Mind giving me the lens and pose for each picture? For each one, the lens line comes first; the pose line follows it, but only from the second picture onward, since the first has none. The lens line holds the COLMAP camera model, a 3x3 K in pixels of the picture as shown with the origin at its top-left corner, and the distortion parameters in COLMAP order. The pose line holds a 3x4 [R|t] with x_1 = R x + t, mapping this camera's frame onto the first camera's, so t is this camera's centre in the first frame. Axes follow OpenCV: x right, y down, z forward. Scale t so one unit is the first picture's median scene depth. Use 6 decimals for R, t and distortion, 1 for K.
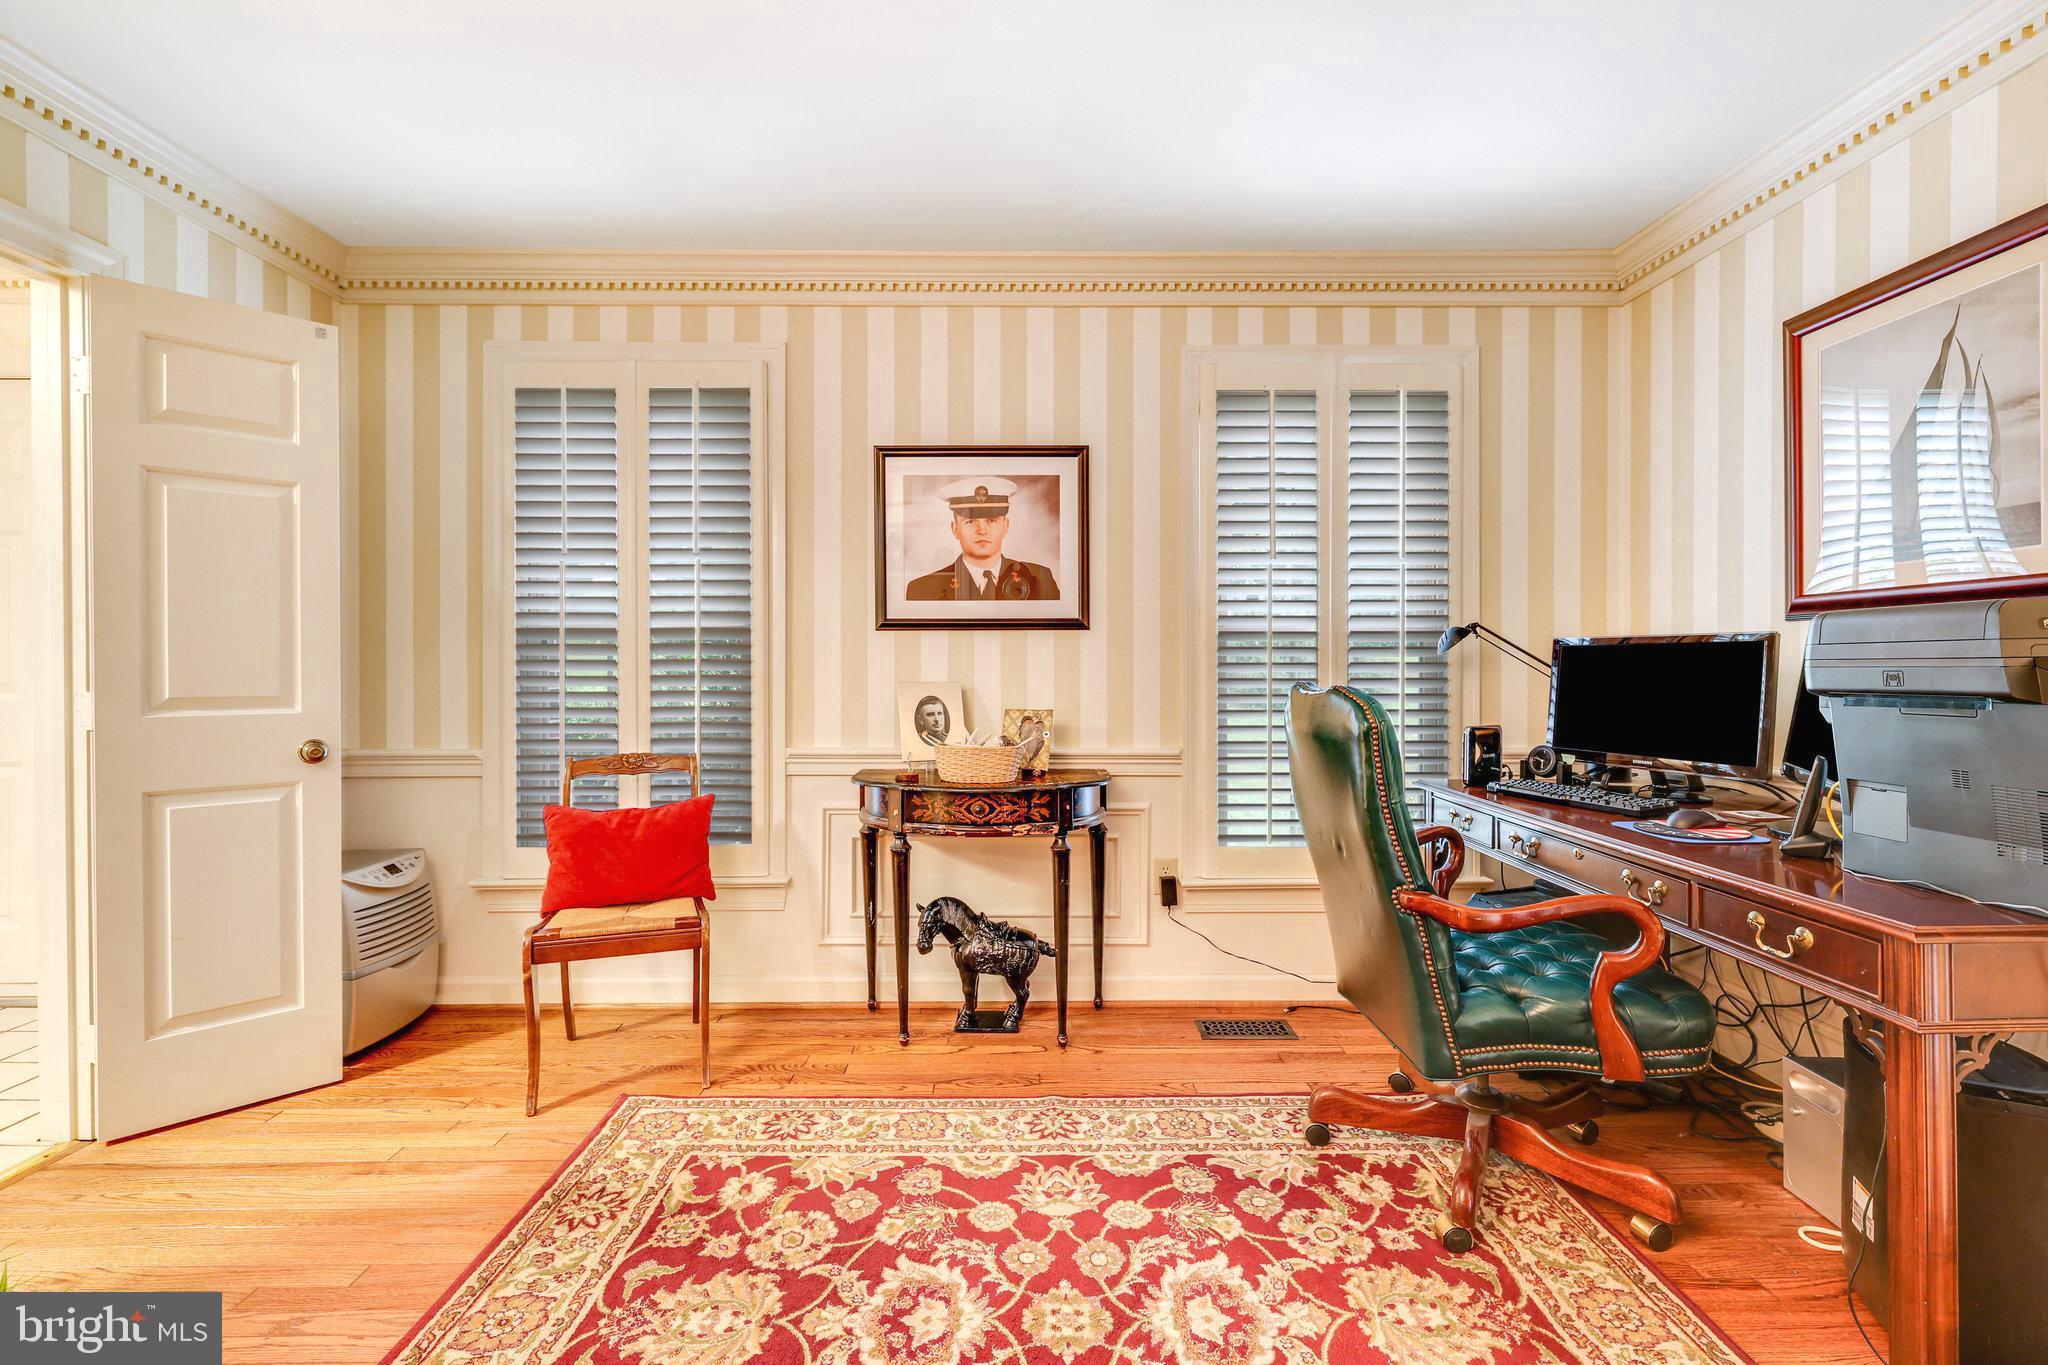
lens RADIAL K [[837.9, 0, 1021.2], [0, 837.9, 676.8], [0, 0, 1]] dist [0.000385, -0.000061]
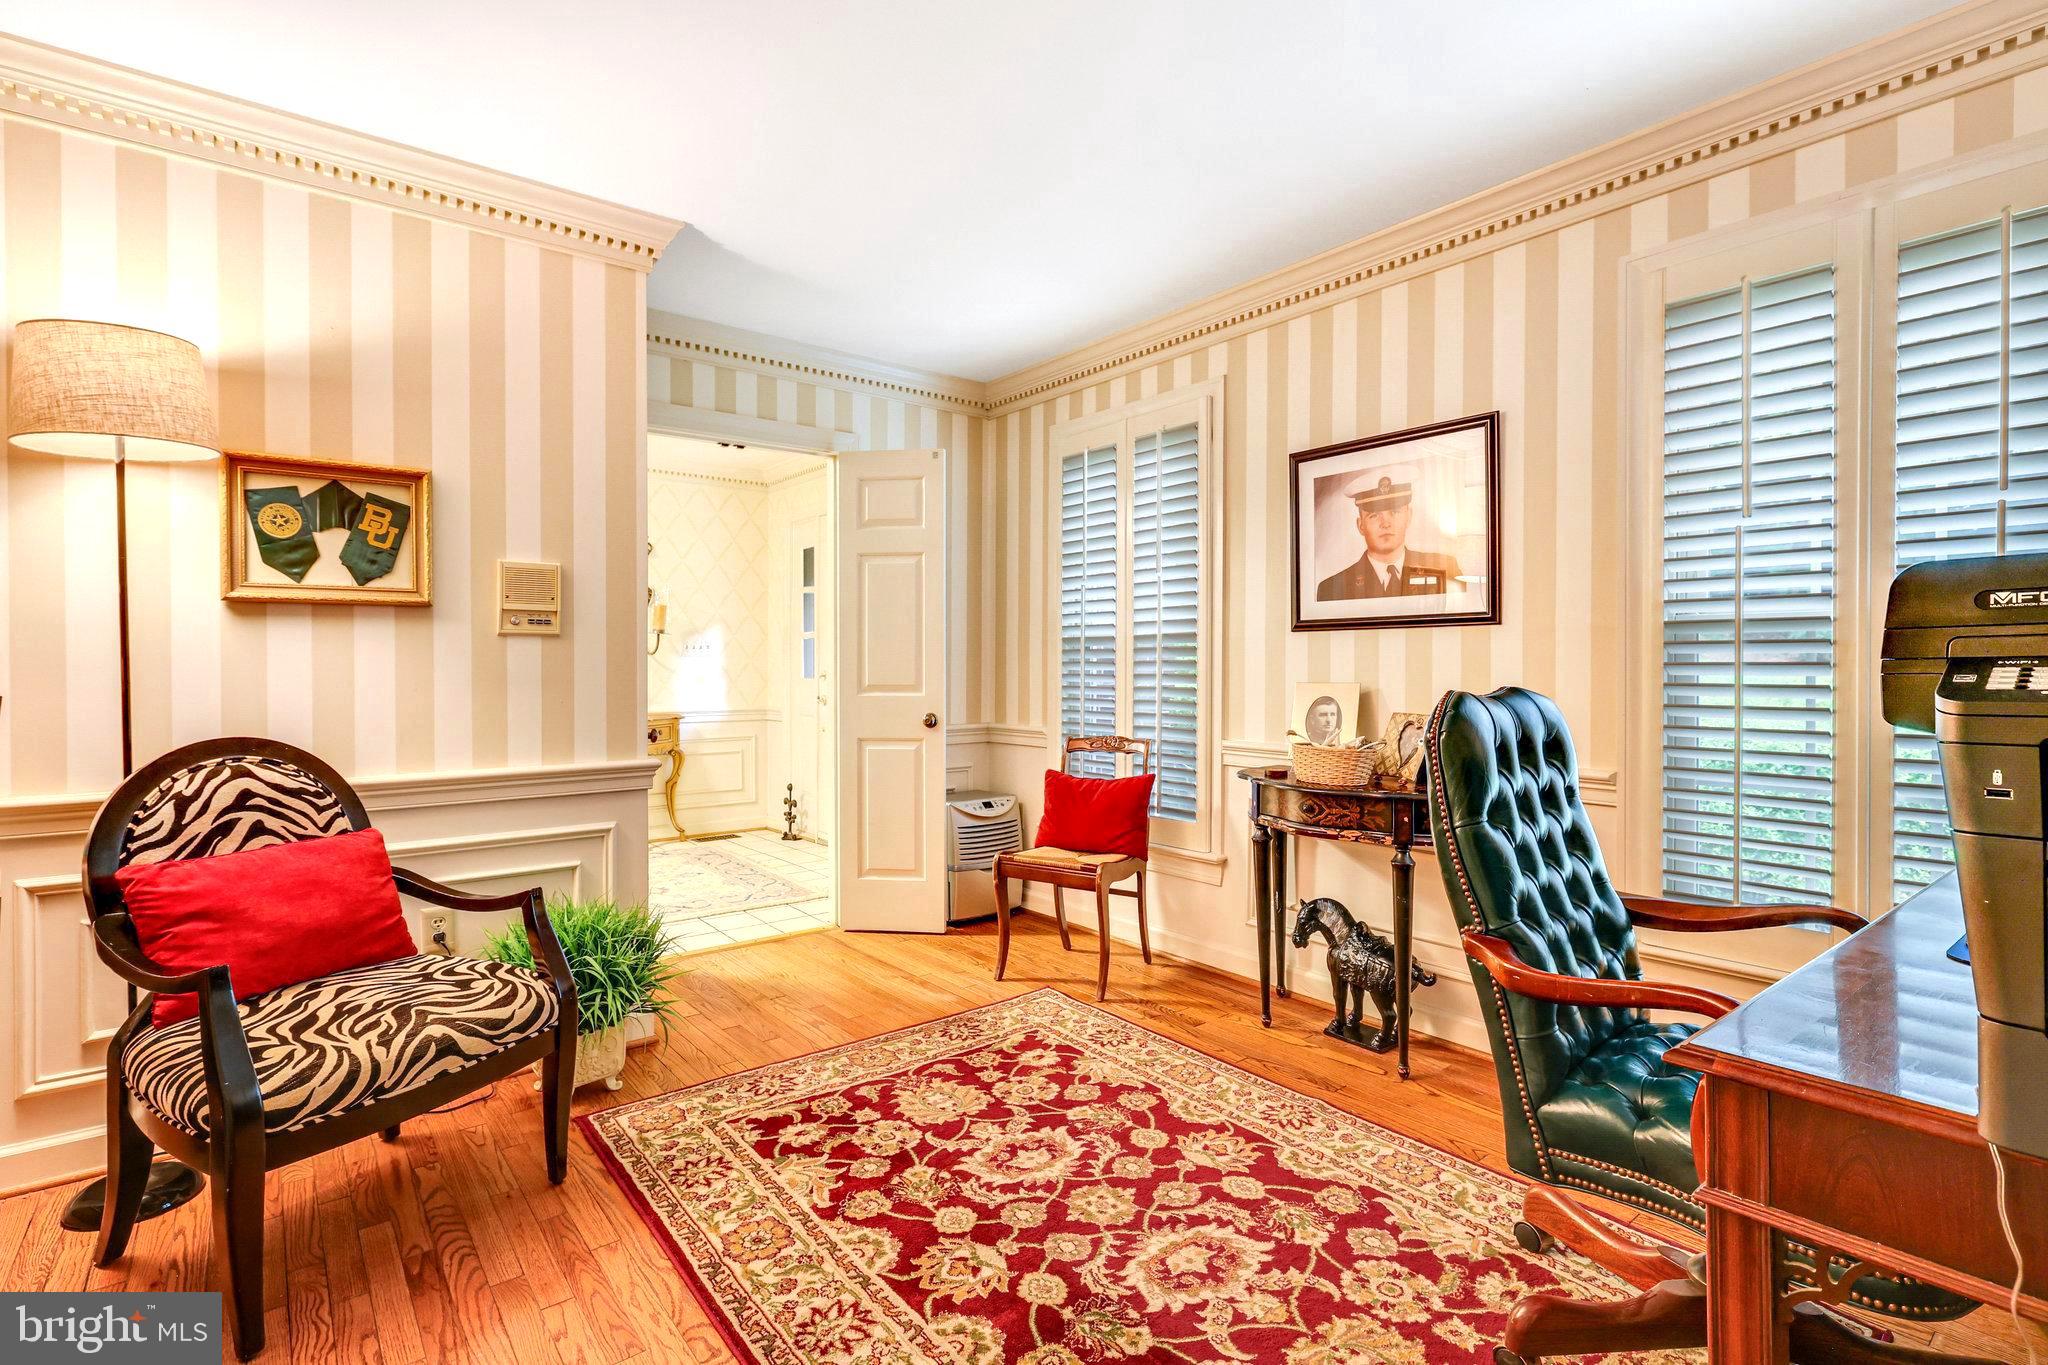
lens RADIAL K [[897.6, 0, 1023.3], [0, 897.6, 674.1], [0, 0, 1]] dist [0.002068, -0.000089]
pose [[0.645778, 0.007280, -0.763490, 0.523147], [-0.007664, 0.999966, 0.003052, -0.004416], [0.763486, 0.003880, 0.645812, 0.034655]]
